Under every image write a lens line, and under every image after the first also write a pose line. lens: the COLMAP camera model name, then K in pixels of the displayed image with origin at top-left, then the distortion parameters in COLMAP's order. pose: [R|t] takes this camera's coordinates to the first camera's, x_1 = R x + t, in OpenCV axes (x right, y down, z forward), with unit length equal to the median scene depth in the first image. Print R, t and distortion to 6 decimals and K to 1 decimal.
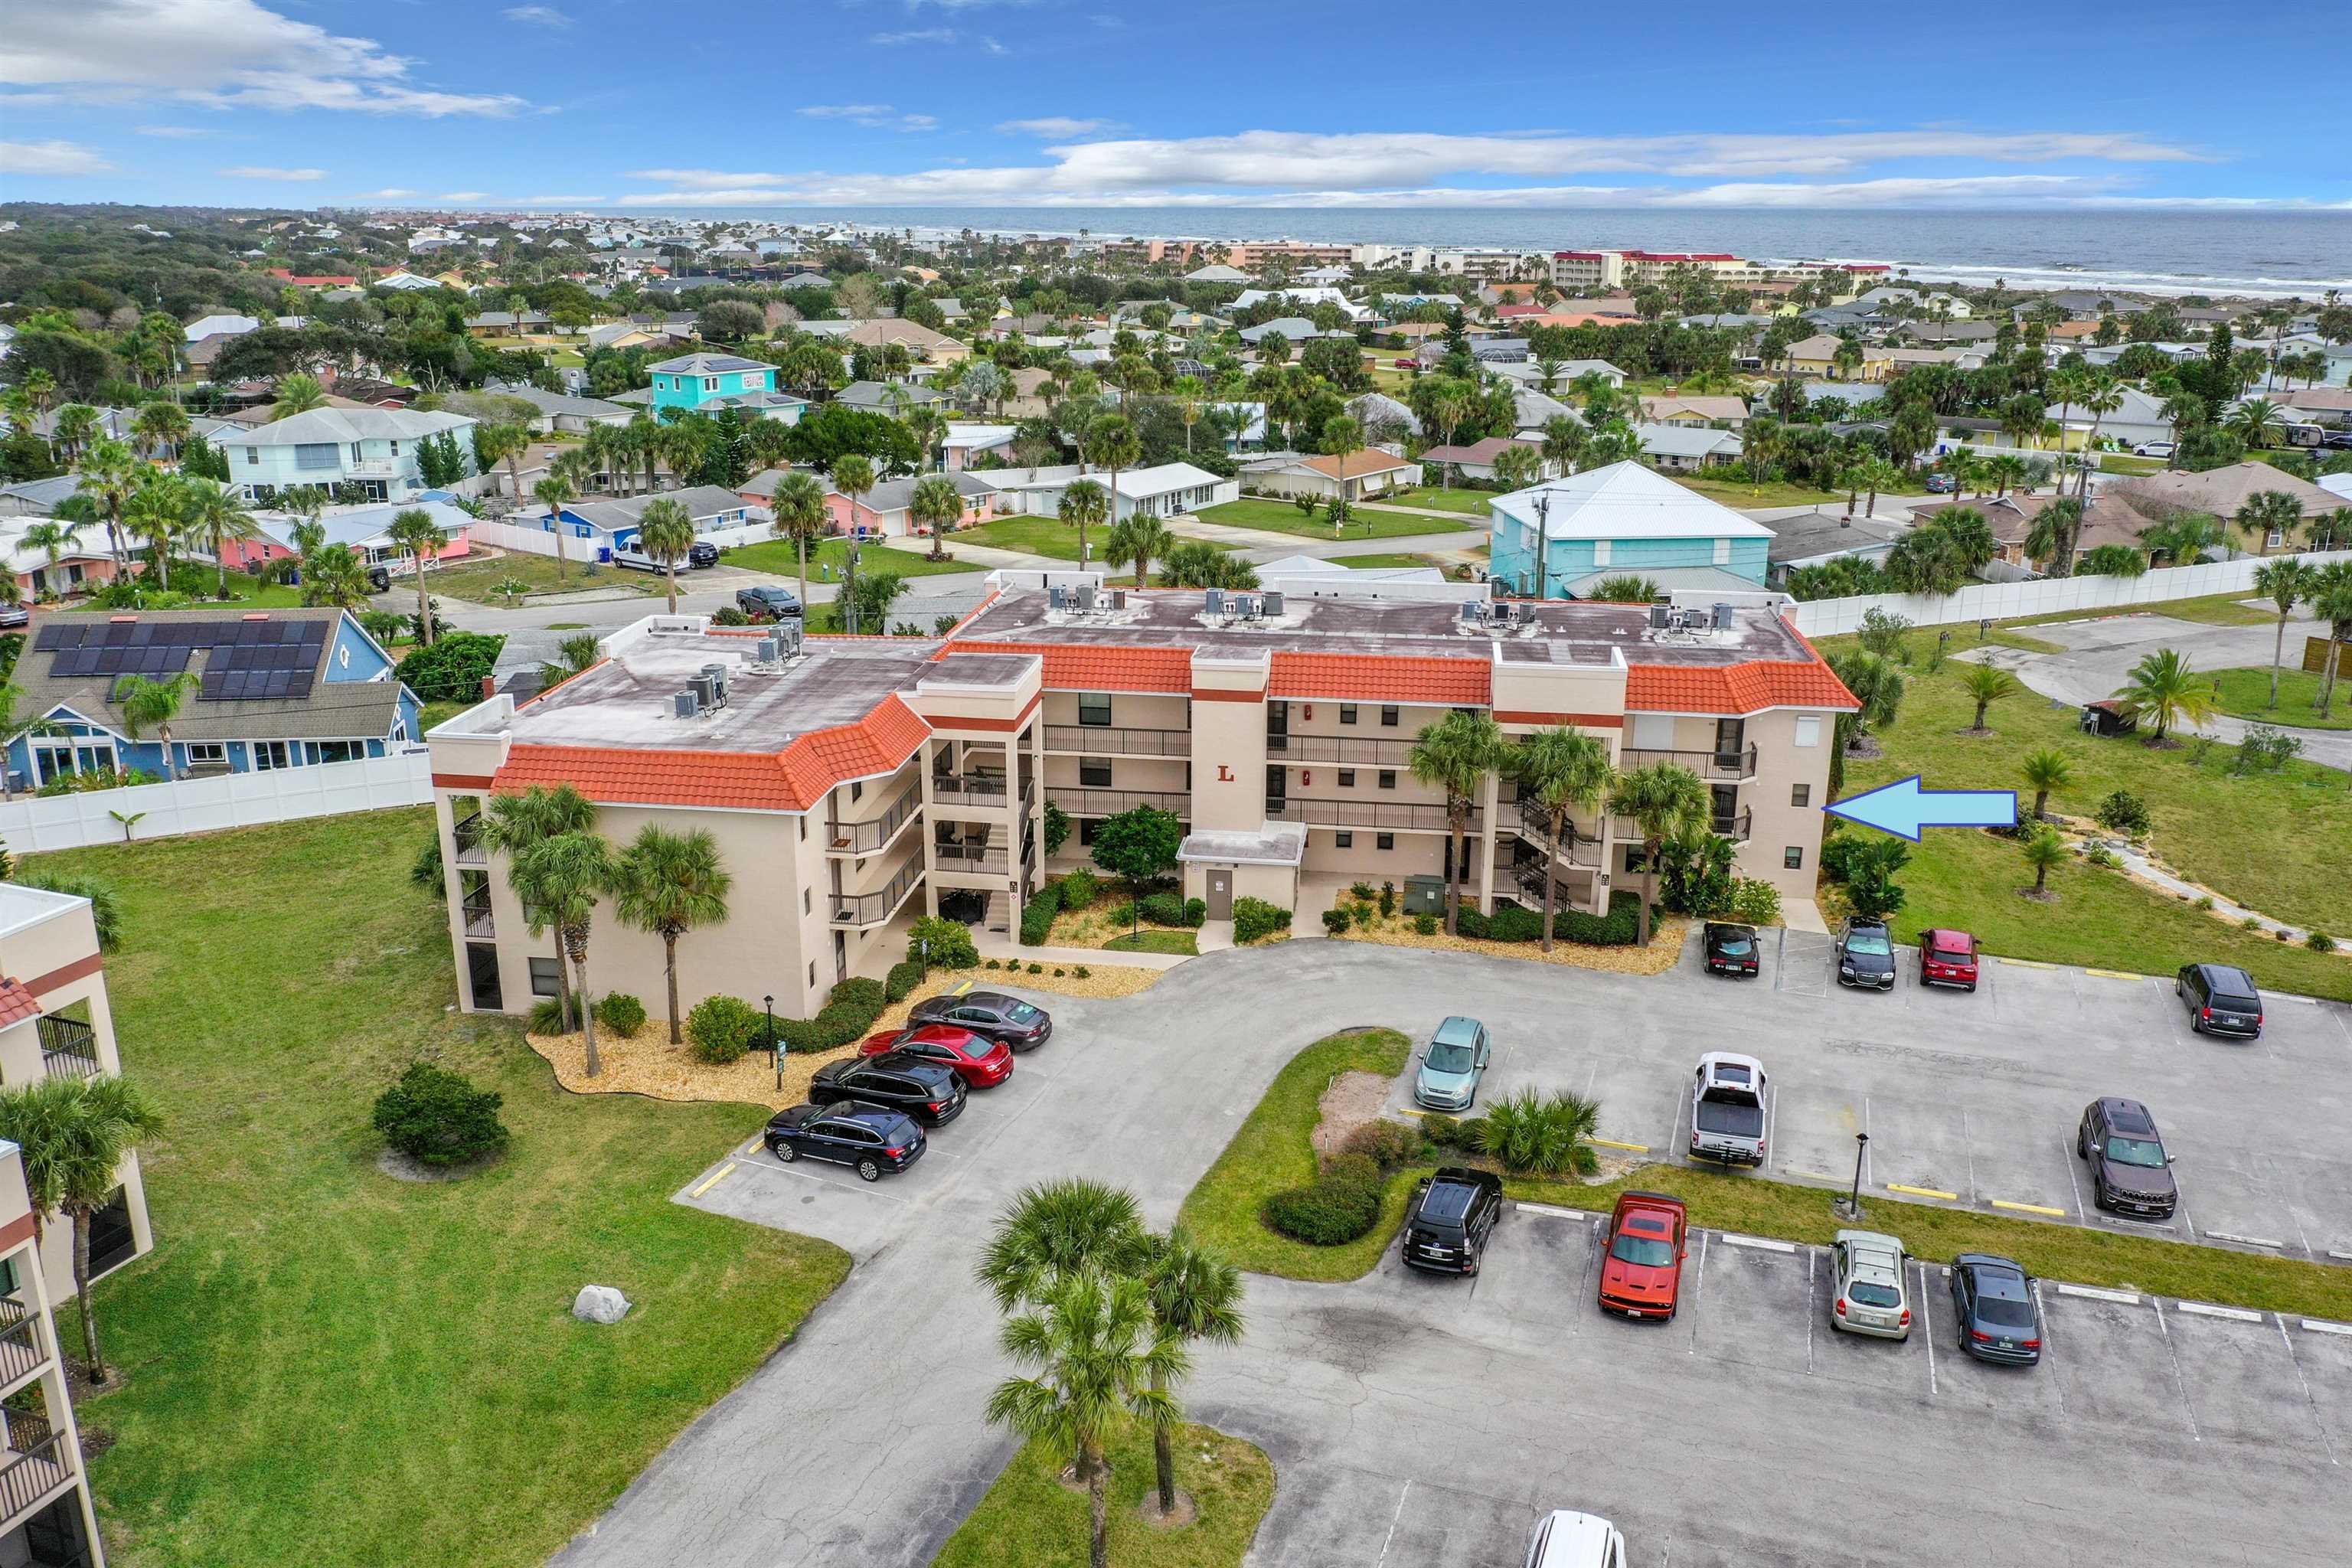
lens RADIAL K [[1838.3, 0, 1187.0], [0, 1838.3, 831.6], [0, 0, 1]] dist [-0.005817, 0.004004]
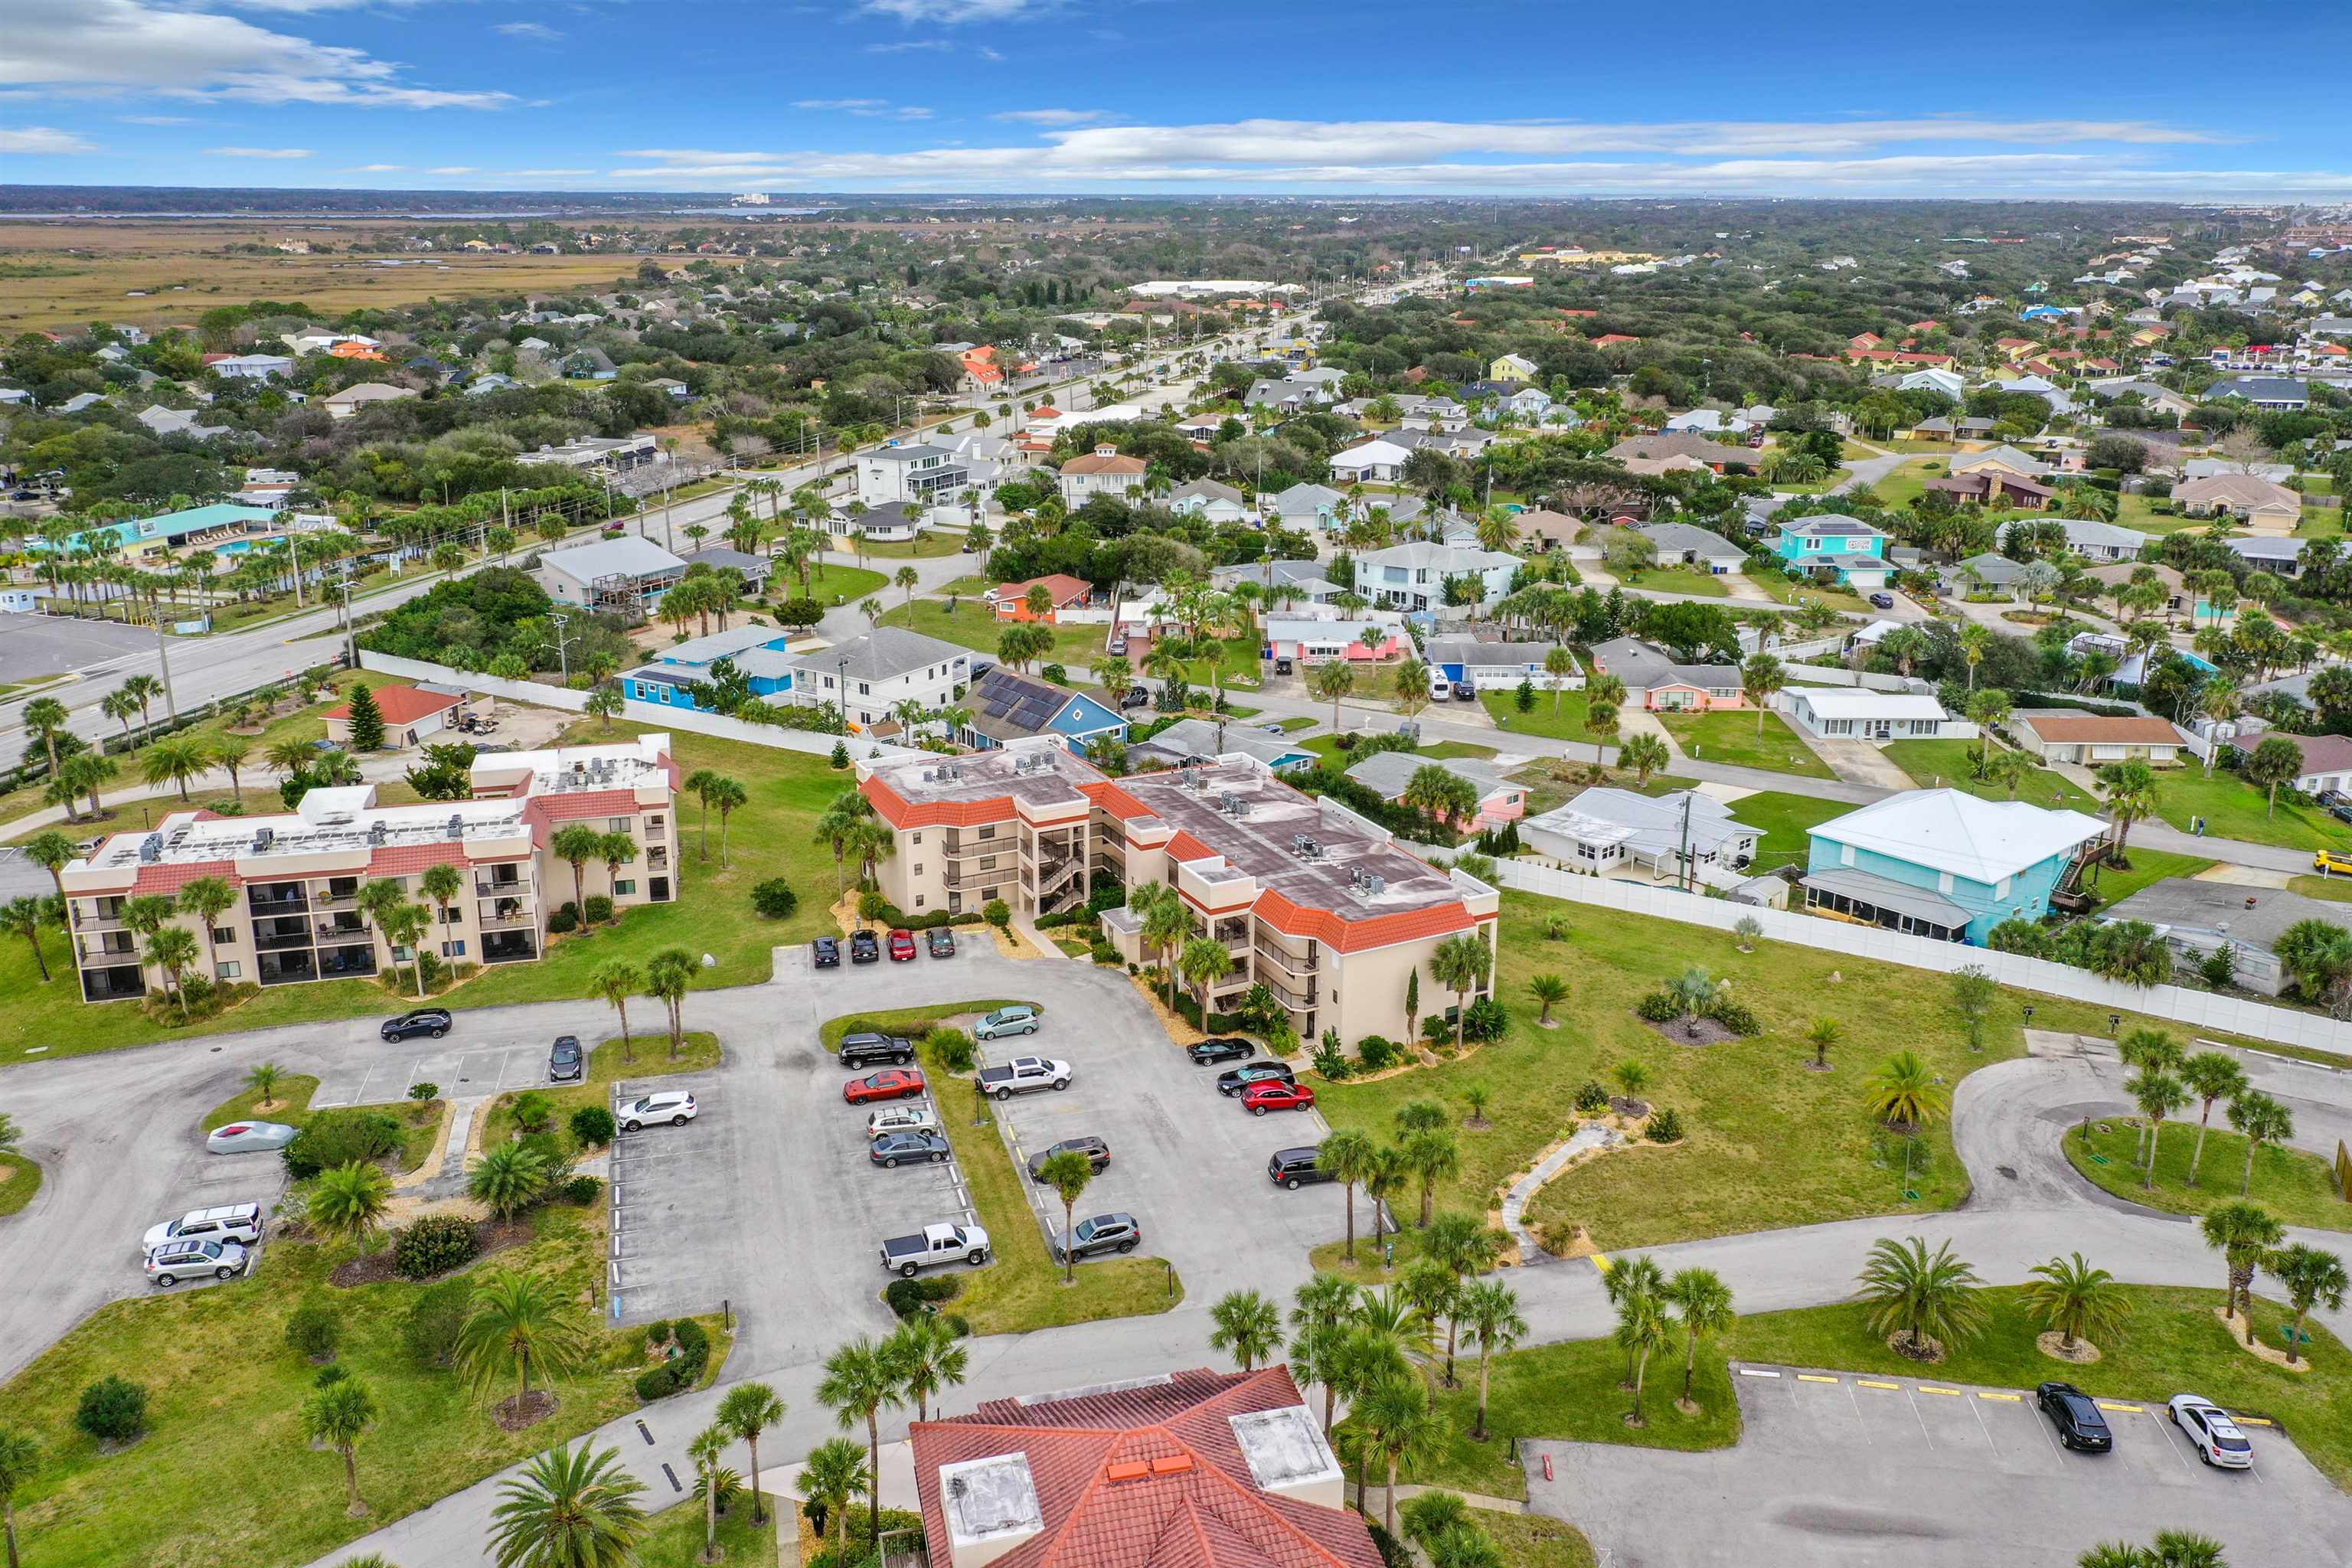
lens RADIAL K [[1808.9, 0, 1162.8], [0, 1808.9, 818.6], [0, 0, 1]] dist [0.038777, 0.001403]
pose [[0.563181, 0.268527, -0.781486, 1.513605], [-0.267337, 0.954075, 0.135173, -0.361375], [0.781894, 0.132793, 0.609104, -0.154304]]
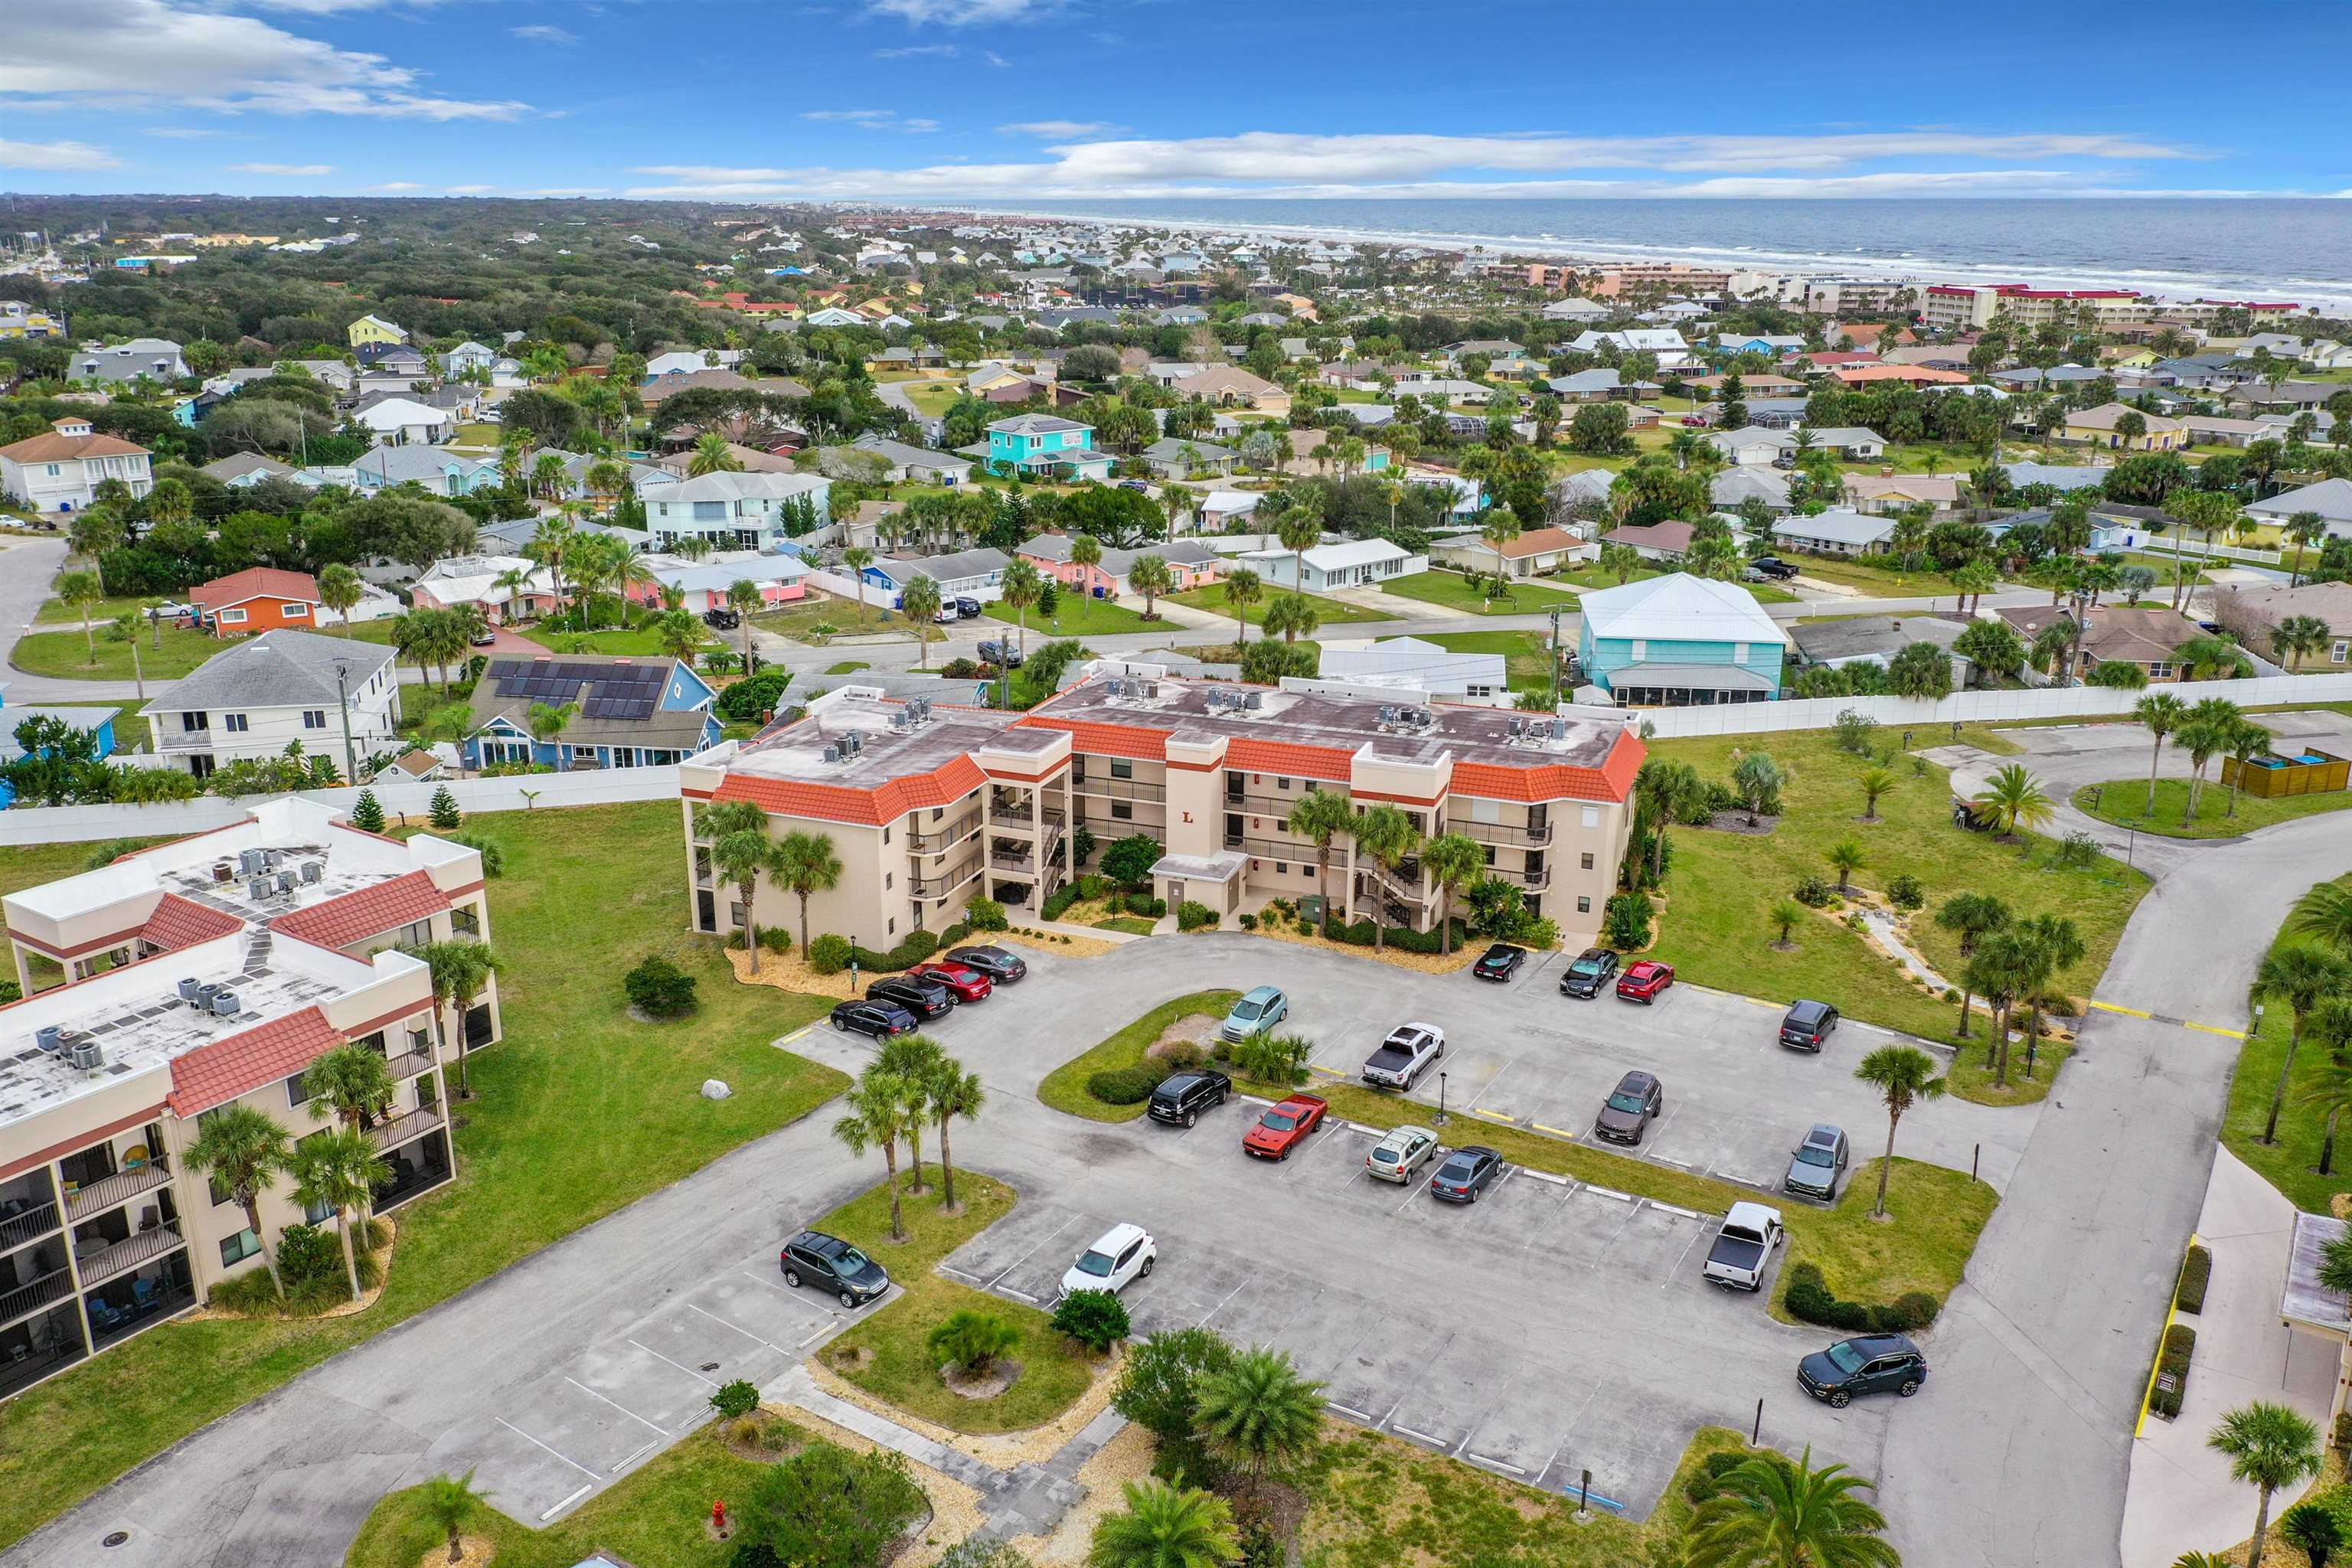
lens RADIAL K [[1837.2, 0, 1184.3], [0, 1837.2, 857.7], [0, 0, 1]] dist [0.004916, 0.006488]
pose [[0.974285, 0.075414, -0.212326, 0.336163], [-0.071605, 0.997105, 0.025583, -0.036973], [0.213641, -0.009722, 0.976864, -0.458574]]
